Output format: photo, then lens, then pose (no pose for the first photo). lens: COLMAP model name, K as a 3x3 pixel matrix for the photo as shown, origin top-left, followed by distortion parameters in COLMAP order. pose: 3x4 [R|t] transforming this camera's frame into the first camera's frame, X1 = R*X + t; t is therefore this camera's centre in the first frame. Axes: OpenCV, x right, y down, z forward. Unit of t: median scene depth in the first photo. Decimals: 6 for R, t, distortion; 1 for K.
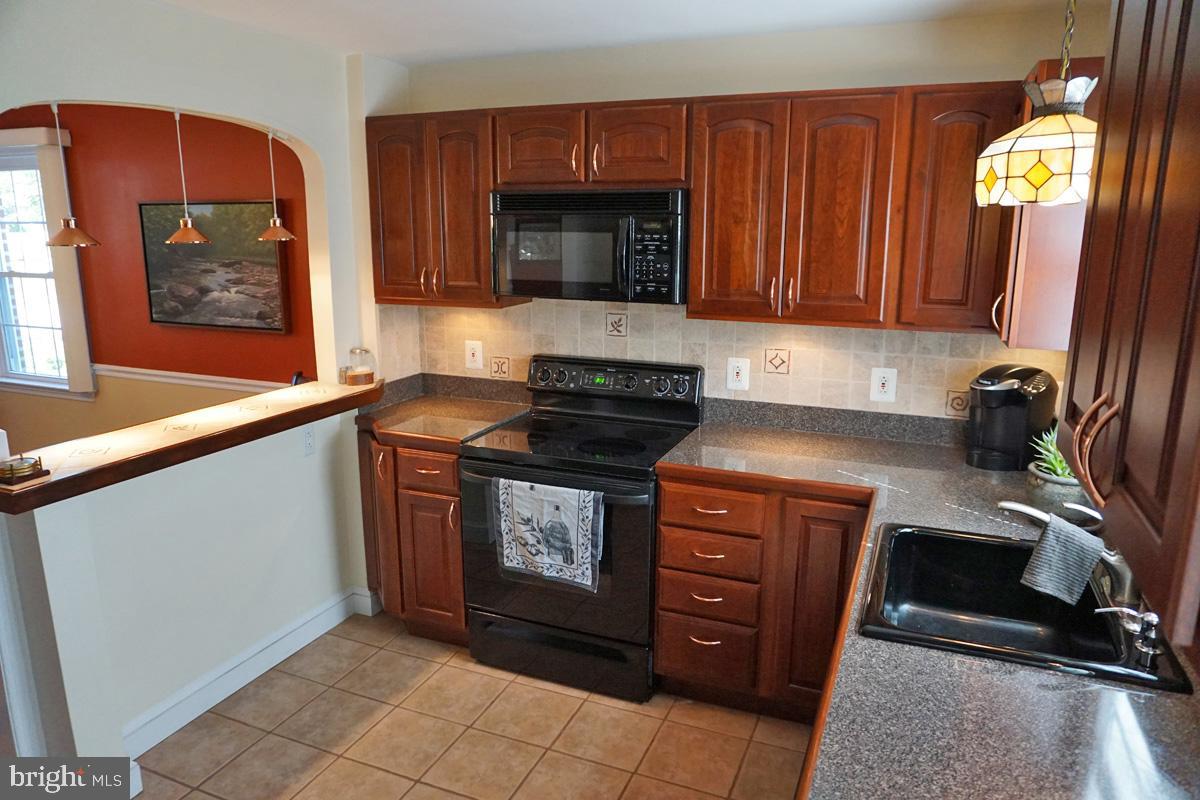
lens RADIAL K [[812.1, 0, 602.2], [0, 812.1, 407.5], [0, 0, 1]] dist [-0.049302, 0.025428]
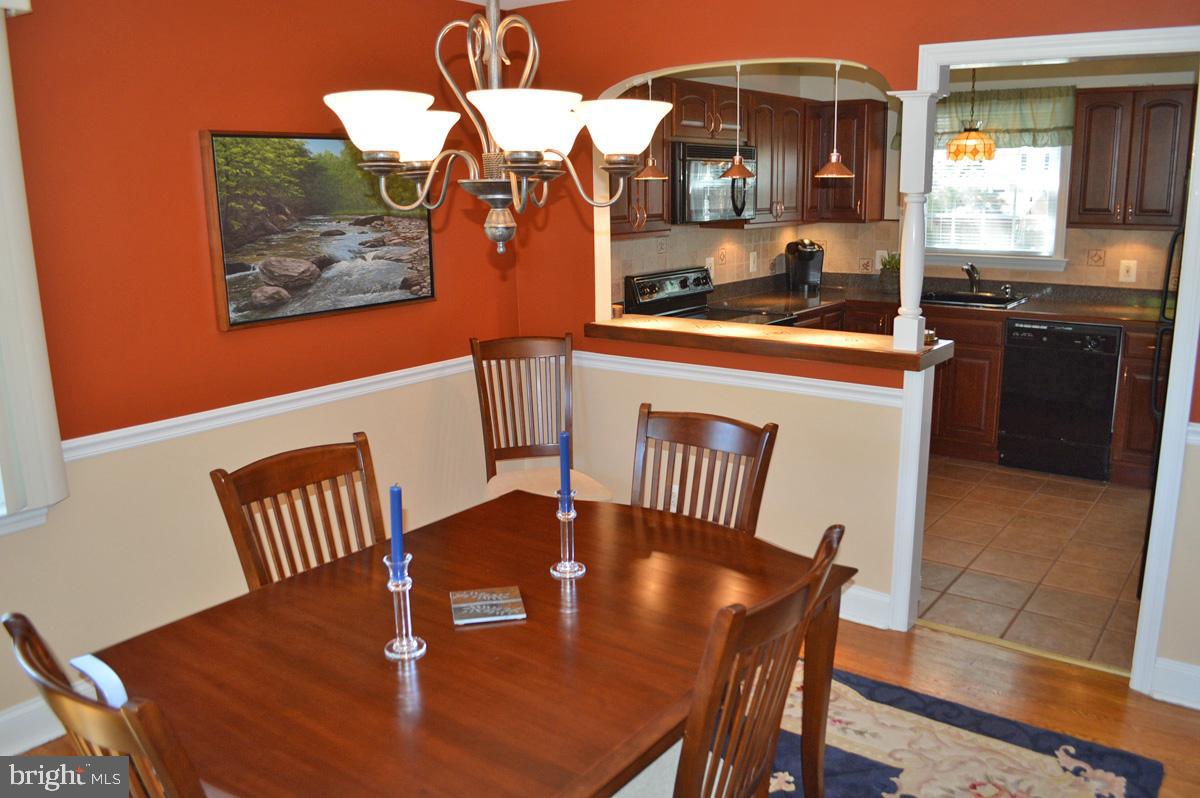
lens RADIAL K [[962.0, 0, 611.2], [0, 962.0, 405.2], [0, 0, 1]] dist [-0.076309, 0.011935]
pose [[0.243933, -0.228062, 0.942595, -1.271382], [0.222250, 0.959234, 0.174572, -0.118026], [-0.943982, 0.166907, 0.284676, 0.560466]]
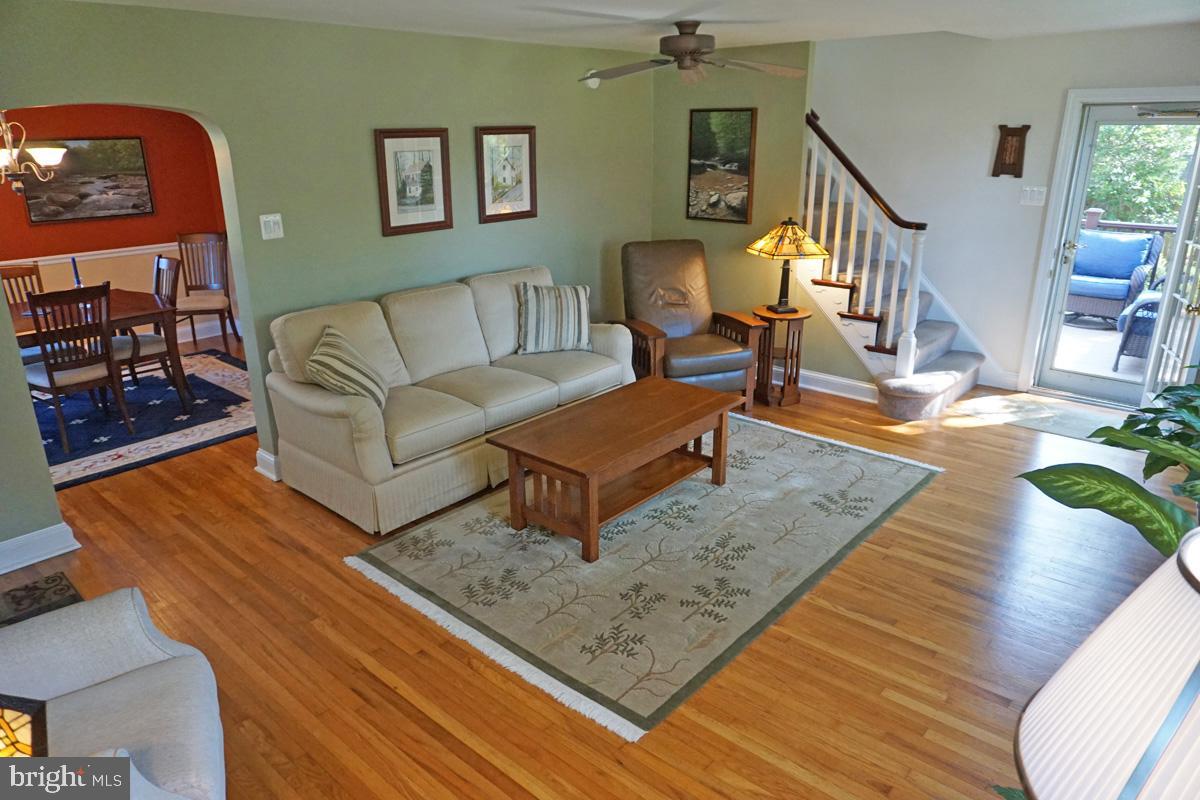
lens RADIAL K [[812.1, 0, 604.9], [0, 812.1, 402.3], [0, 0, 1]] dist [-0.049302, 0.025428]
pose [[0.342721, -0.315356, 0.884926, -1.700469], [0.209330, 0.943927, 0.255310, 0.054235], [-0.915818, 0.097742, 0.389517, -0.528807]]
